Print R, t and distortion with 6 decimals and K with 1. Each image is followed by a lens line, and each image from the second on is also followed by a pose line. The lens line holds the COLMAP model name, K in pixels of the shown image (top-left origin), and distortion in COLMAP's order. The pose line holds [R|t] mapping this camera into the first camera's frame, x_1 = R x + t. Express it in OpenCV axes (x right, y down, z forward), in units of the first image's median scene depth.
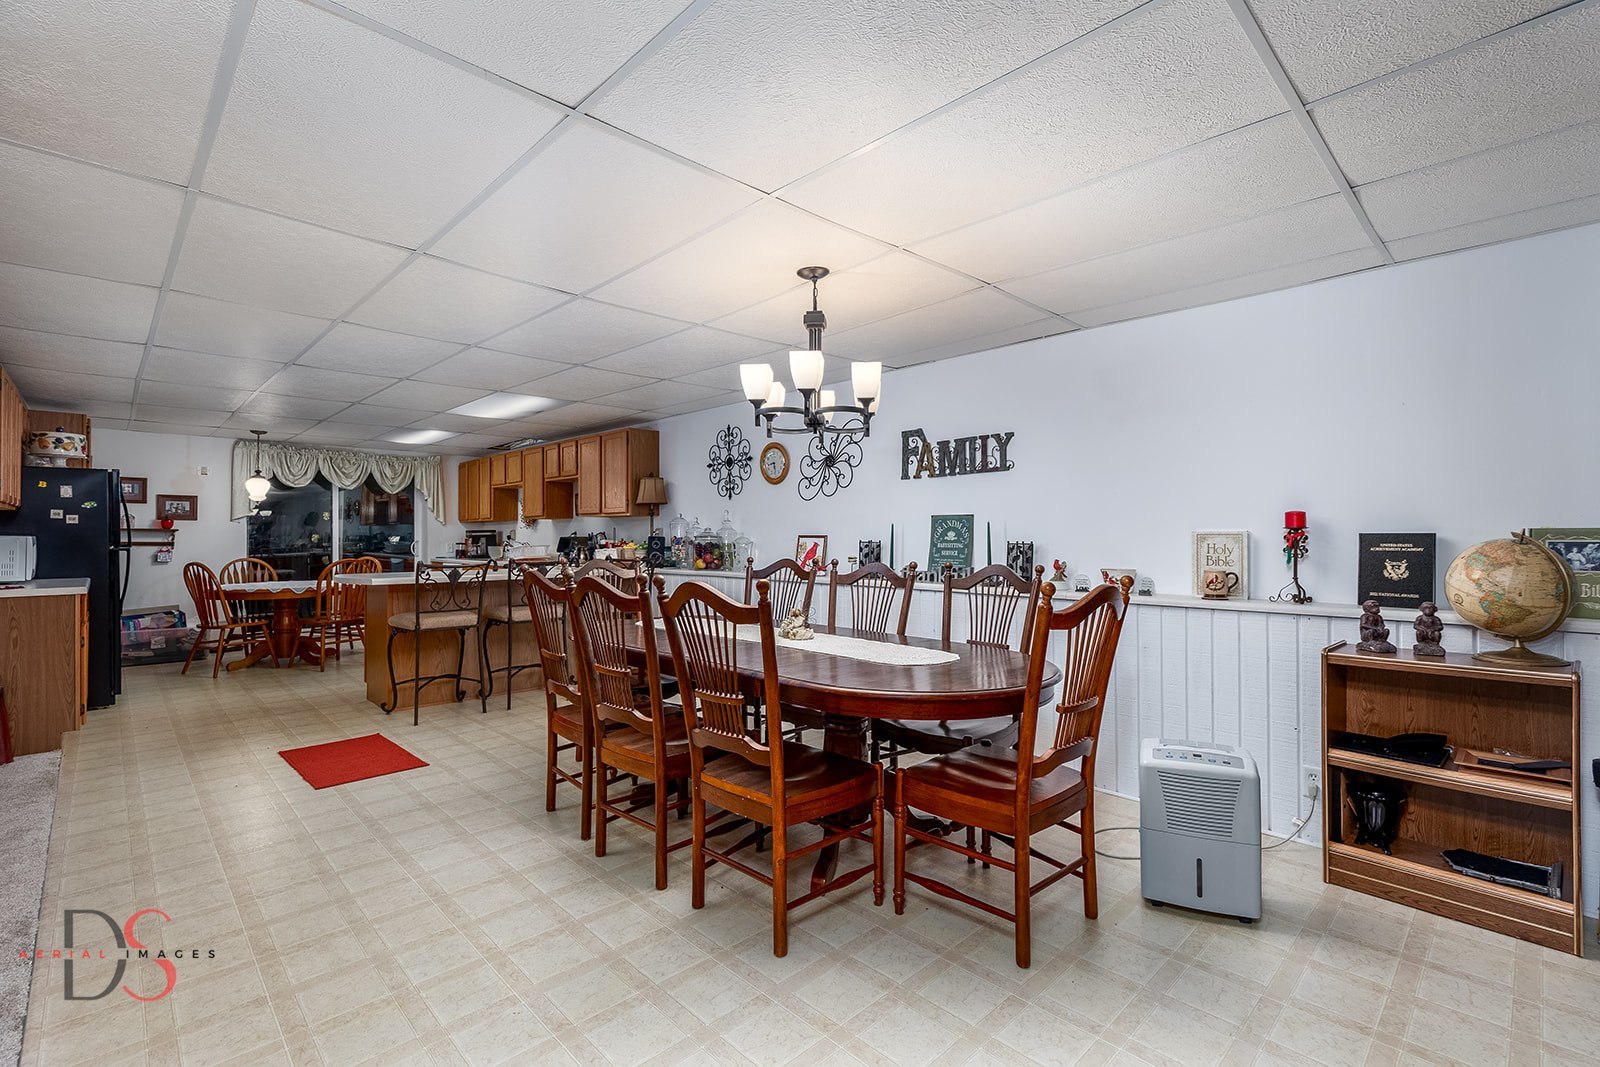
lens RADIAL K [[710.1, 0, 803.2], [0, 710.1, 532.3], [0, 0, 1]] dist [0.010119, -0.001178]
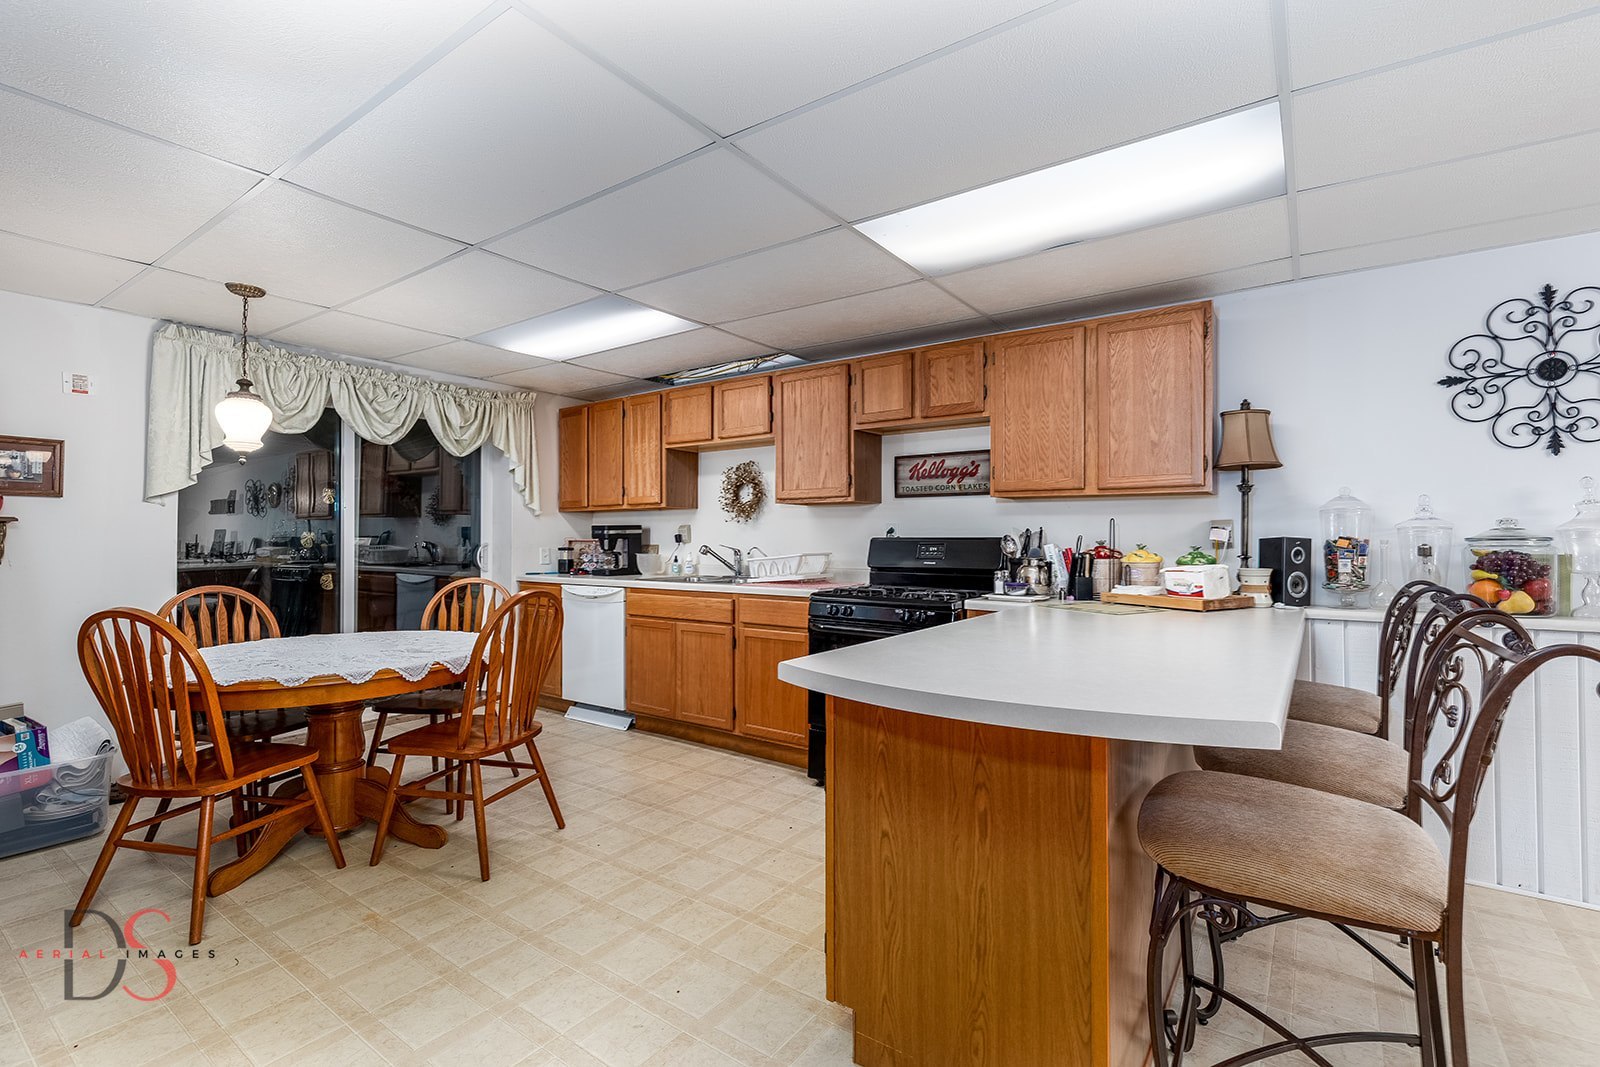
lens RADIAL K [[710.1, 0, 798.6], [0, 710.1, 537.7], [0, 0, 1]] dist [0.010119, -0.001178]
pose [[0.984858, 0.002087, 0.173351, -0.432931], [-0.003810, 0.999947, 0.009609, 0.001074], [-0.173322, -0.010124, 0.984813, 0.443767]]
